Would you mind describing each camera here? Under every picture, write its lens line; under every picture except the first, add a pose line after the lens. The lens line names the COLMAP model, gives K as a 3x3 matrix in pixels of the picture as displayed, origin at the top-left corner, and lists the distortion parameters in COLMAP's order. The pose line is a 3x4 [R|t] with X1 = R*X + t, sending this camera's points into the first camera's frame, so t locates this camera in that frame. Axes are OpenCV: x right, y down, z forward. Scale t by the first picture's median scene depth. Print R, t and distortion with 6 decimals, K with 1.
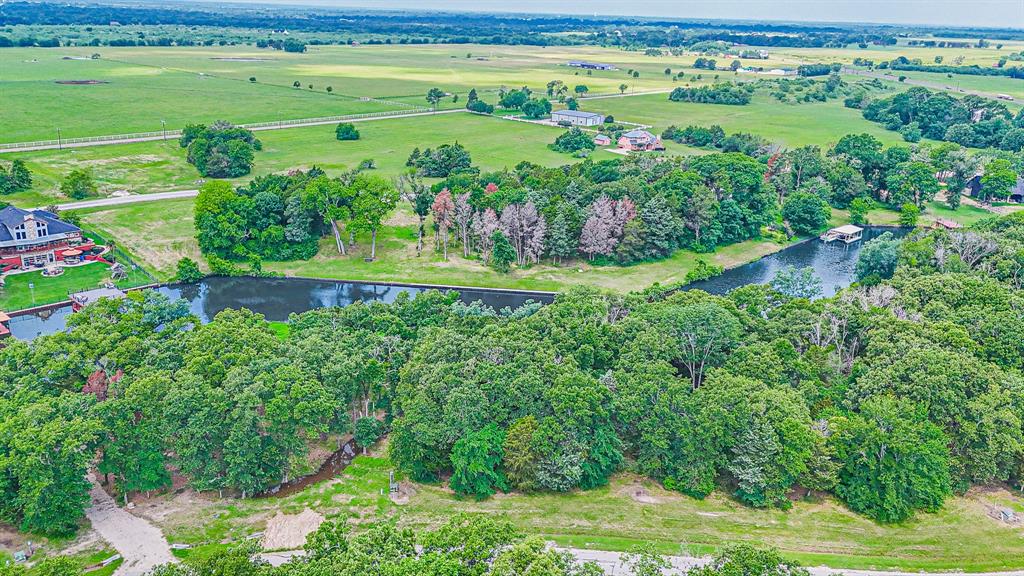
lens RADIAL K [[813.7, 0, 514.6], [0, 813.7, 276.4], [0, 0, 1]] dist [0.073983, -0.082794]
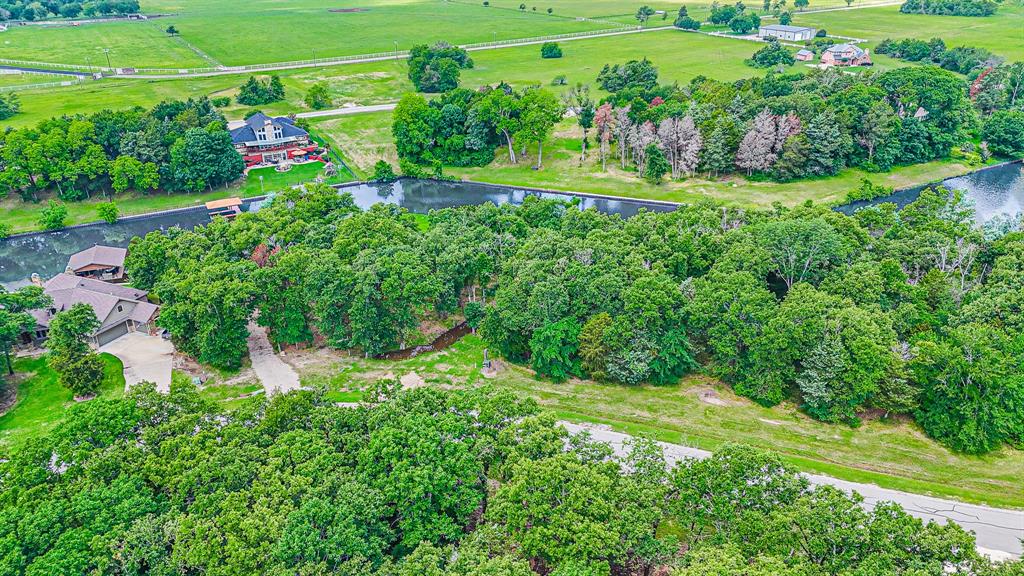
lens RADIAL K [[743.4, 0, 515.2], [0, 743.4, 288.1], [0, 0, 1]] dist [0.067803, -0.069524]
pose [[0.957473, 0.080073, -0.277188, 0.092658], [-0.043777, 0.989913, 0.134746, 0.006066], [0.285181, -0.116881, 0.951320, 0.018024]]
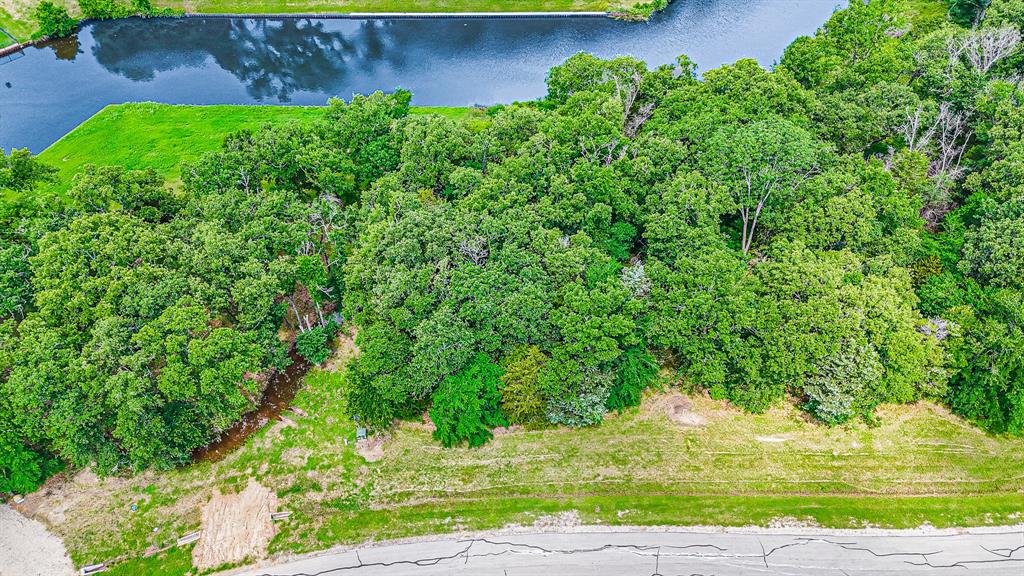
lens RADIAL K [[769.0, 0, 512.0], [0, 769.0, 288.0], [0, 0, 1]] dist [0.059399, -0.049291]
pose [[0.996347, -0.085386, 0.001225, 0.002293], [0.074219, 0.872965, 0.482103, -0.107562], [-0.042235, -0.480251, 0.876114, 0.230259]]
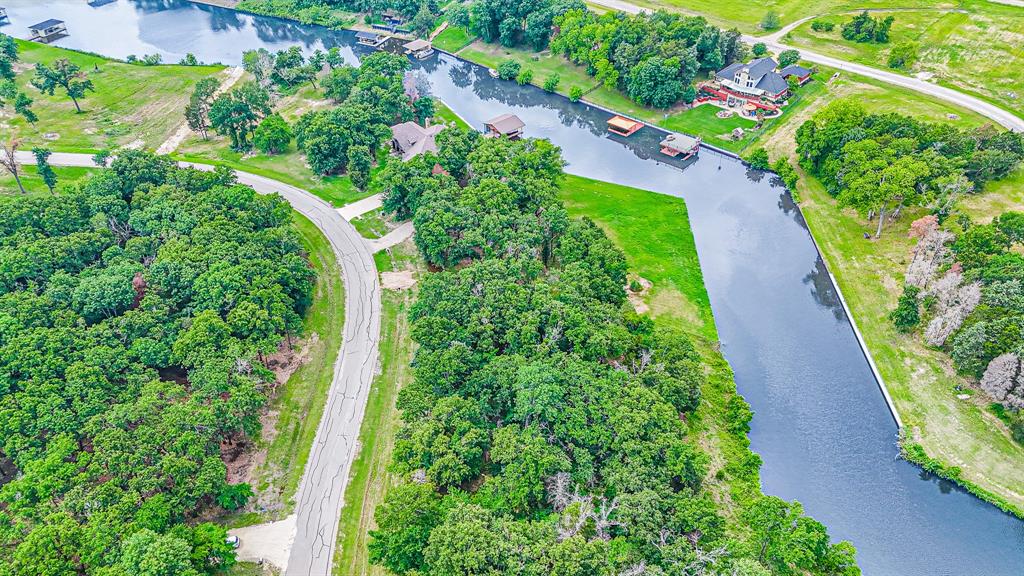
lens RADIAL K [[743.4, 0, 515.2], [0, 743.4, 288.1], [0, 0, 1]] dist [0.067803, -0.069524]
pose [[0.062700, 0.604287, -0.794296, 0.586928], [-0.295845, 0.771345, 0.563473, -0.380719], [0.953176, 0.199659, 0.227139, 0.434611]]
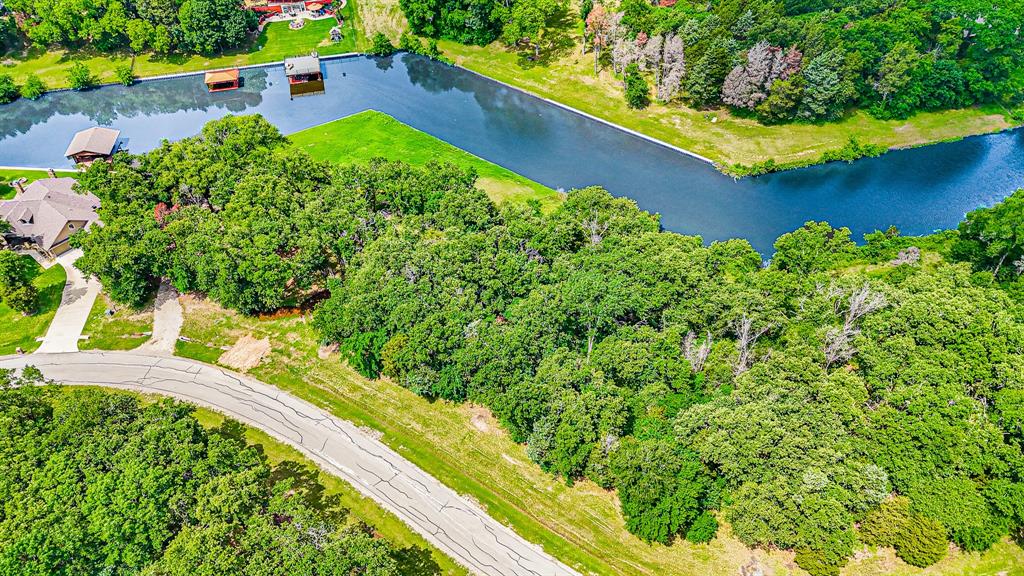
lens RADIAL K [[743.4, 0, 515.2], [0, 743.4, 288.1], [0, 0, 1]] dist [0.067803, -0.069524]
pose [[0.855232, 0.334057, -0.396213, 0.312382], [-0.118738, 0.870496, 0.477639, -0.240380], [0.504460, -0.361447, 0.784141, 0.121353]]
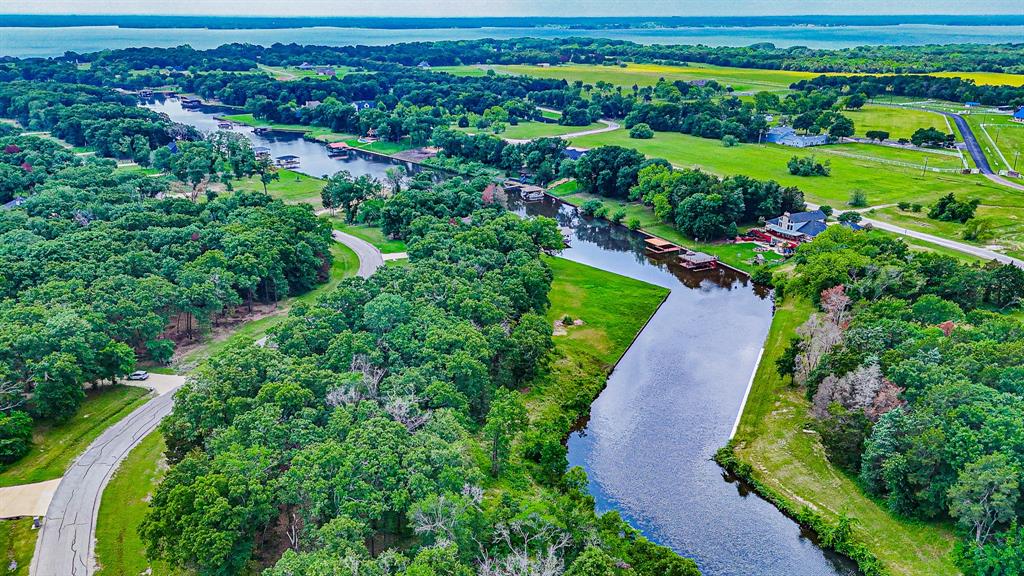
lens RADIAL K [[743.4, 0, 515.2], [0, 743.4, 288.1], [0, 0, 1]] dist [0.067803, -0.069524]
pose [[-0.306068, 0.295797, -0.904890, 0.790685], [-0.299472, 0.872338, 0.386449, -0.326226], [0.903681, 0.389269, -0.178411, 0.860359]]
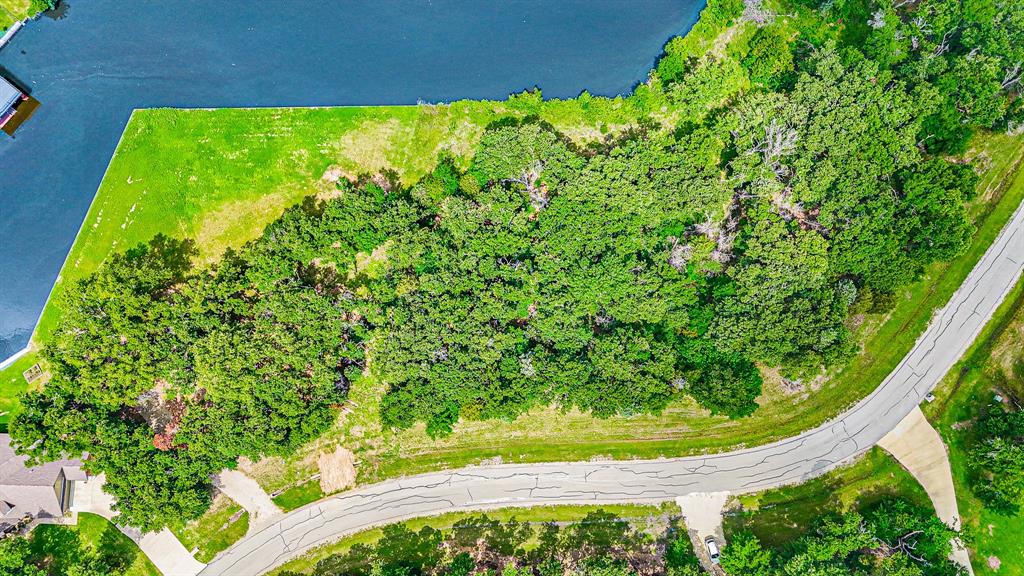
lens RADIAL K [[743.4, 0, 515.2], [0, 743.4, 288.1], [0, 0, 1]] dist [0.067803, -0.069524]
pose [[0.991935, -0.124860, -0.021811, 0.074316], [0.070897, 0.403908, 0.912048, -0.567085], [-0.105069, -0.906238, 0.409503, 0.344904]]
